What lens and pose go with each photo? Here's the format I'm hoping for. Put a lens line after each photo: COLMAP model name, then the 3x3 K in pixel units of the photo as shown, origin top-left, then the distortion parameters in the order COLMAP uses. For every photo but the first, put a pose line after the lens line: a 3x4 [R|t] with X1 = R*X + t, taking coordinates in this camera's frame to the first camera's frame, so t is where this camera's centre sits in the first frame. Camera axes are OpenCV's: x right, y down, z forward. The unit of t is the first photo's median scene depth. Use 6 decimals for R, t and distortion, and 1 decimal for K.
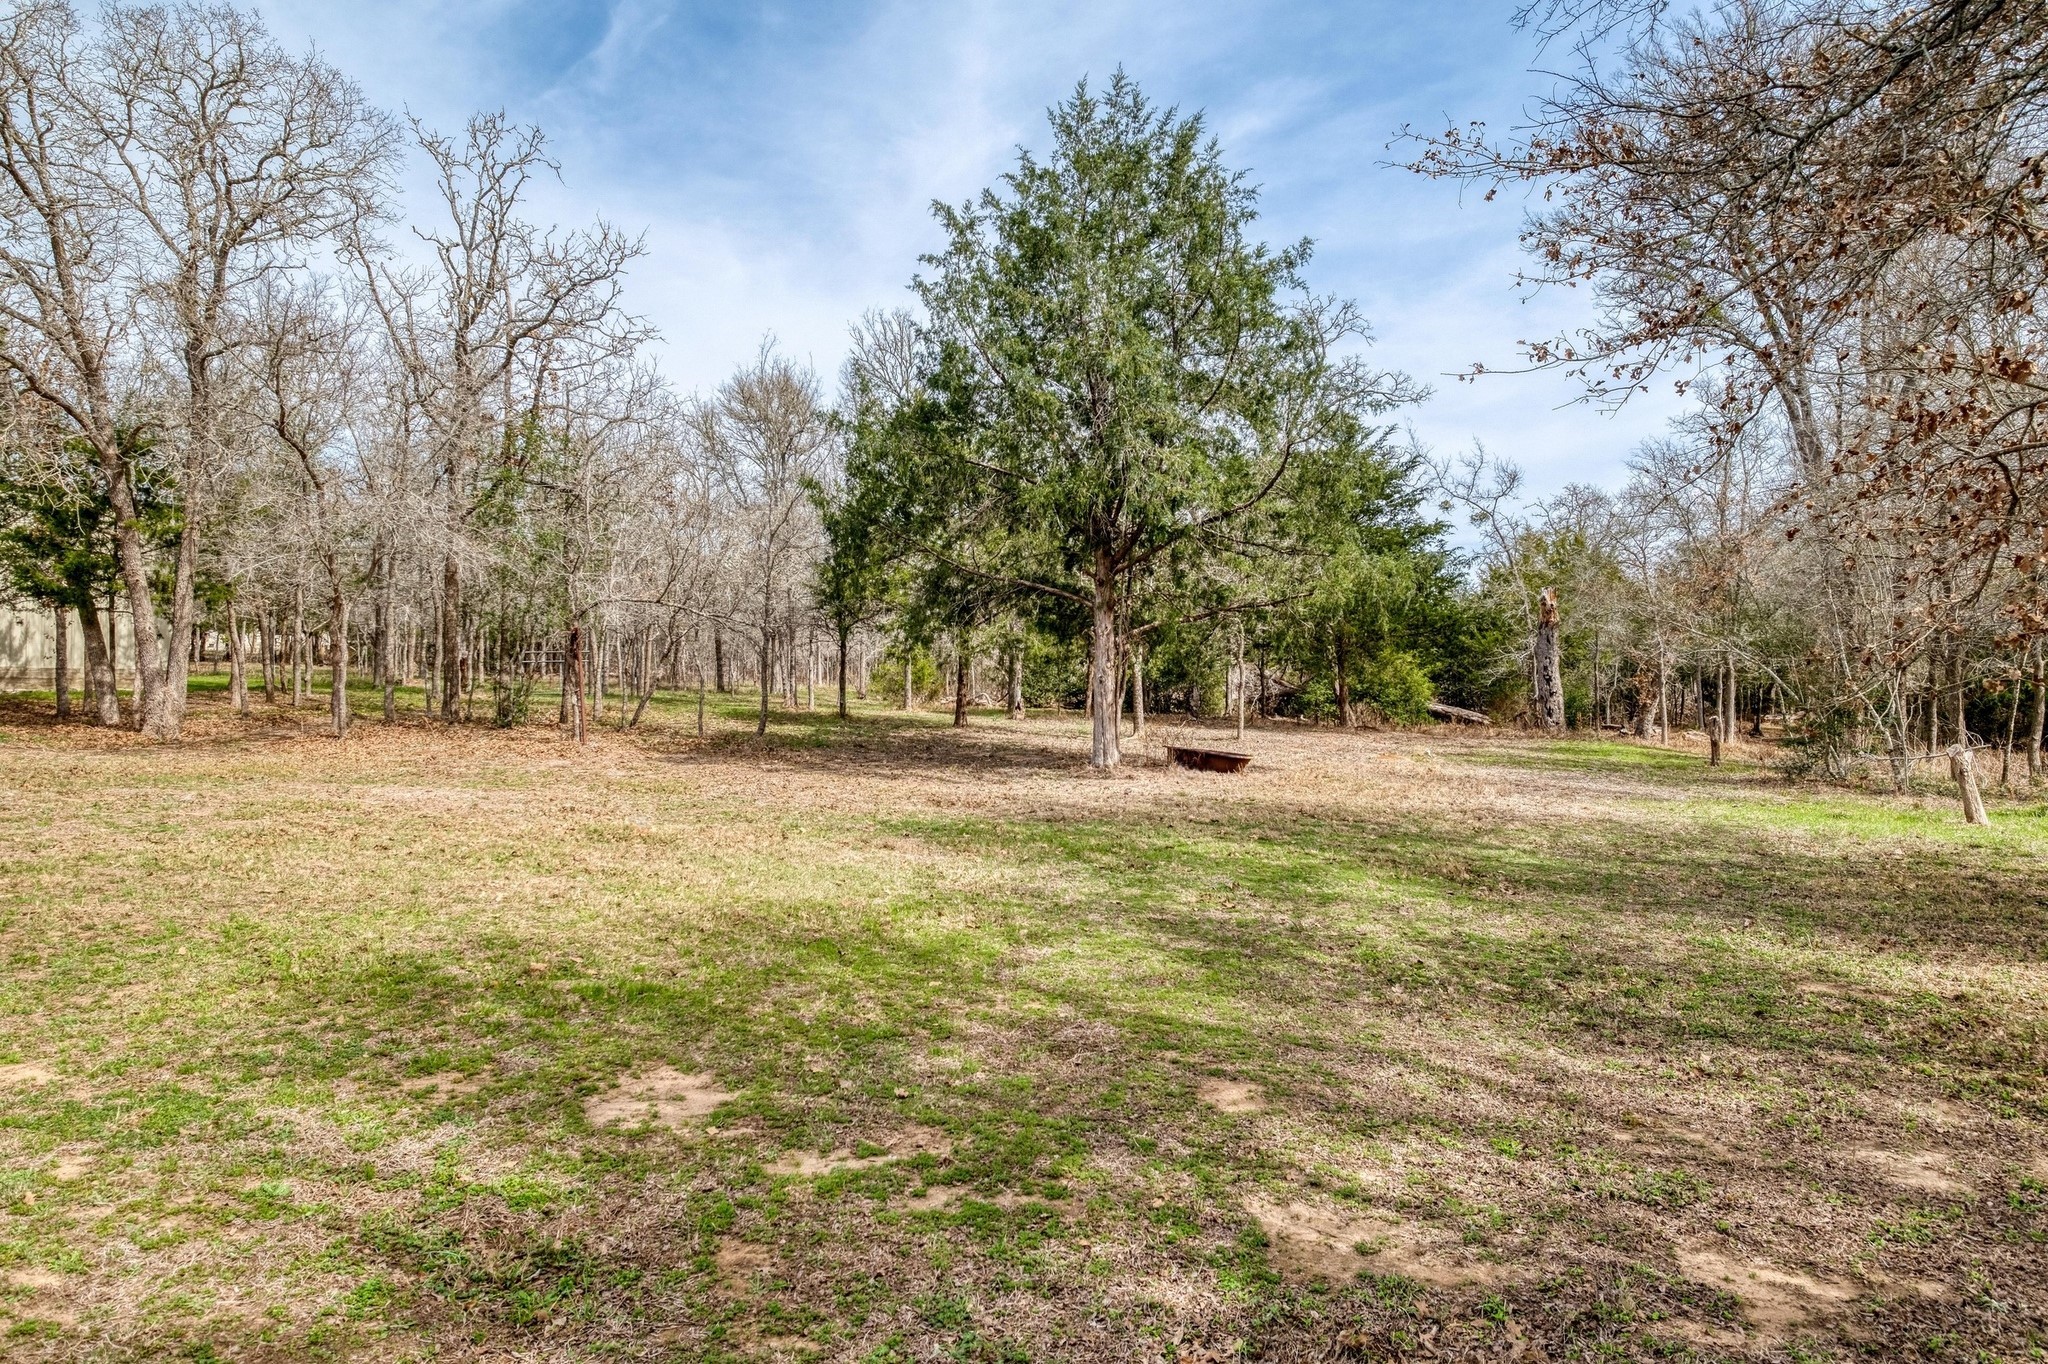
lens RADIAL K [[1228.1, 0, 1023.9], [0, 1228.1, 676.8], [0, 0, 1]] dist [0.010193, 0.001183]
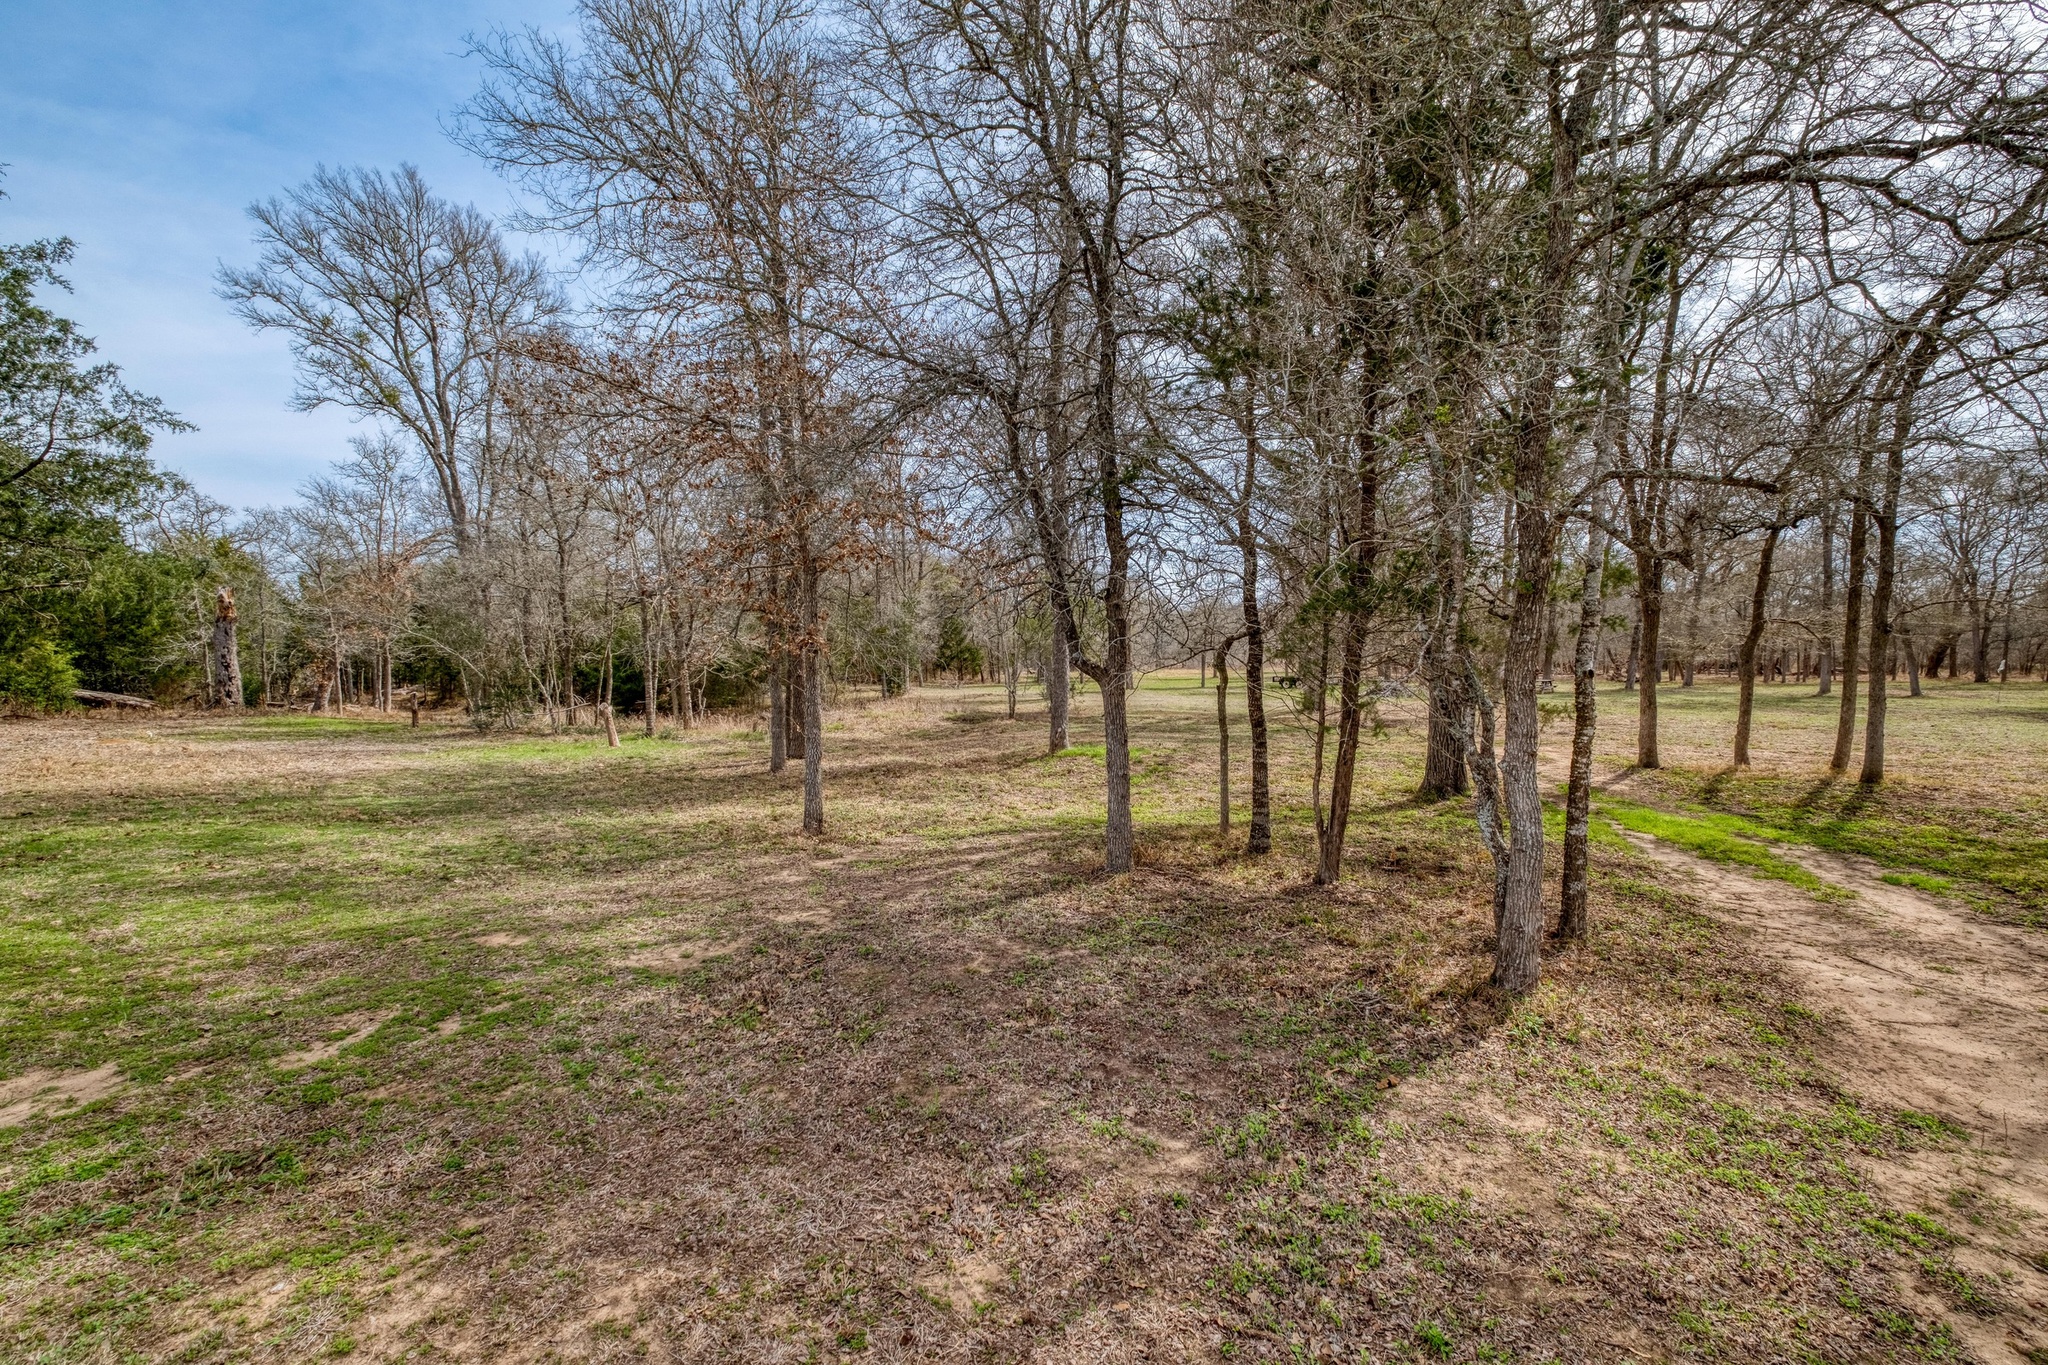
lens RADIAL K [[881.8, 0, 1025.5], [0, 881.8, 676.9], [0, 0, 1]] dist [0.007873, -0.004616]
pose [[0.358471, -0.018184, 0.933364, -0.178029], [0.001405, 0.999820, 0.018939, -0.004978], [-0.933540, -0.005478, 0.358431, -0.009332]]
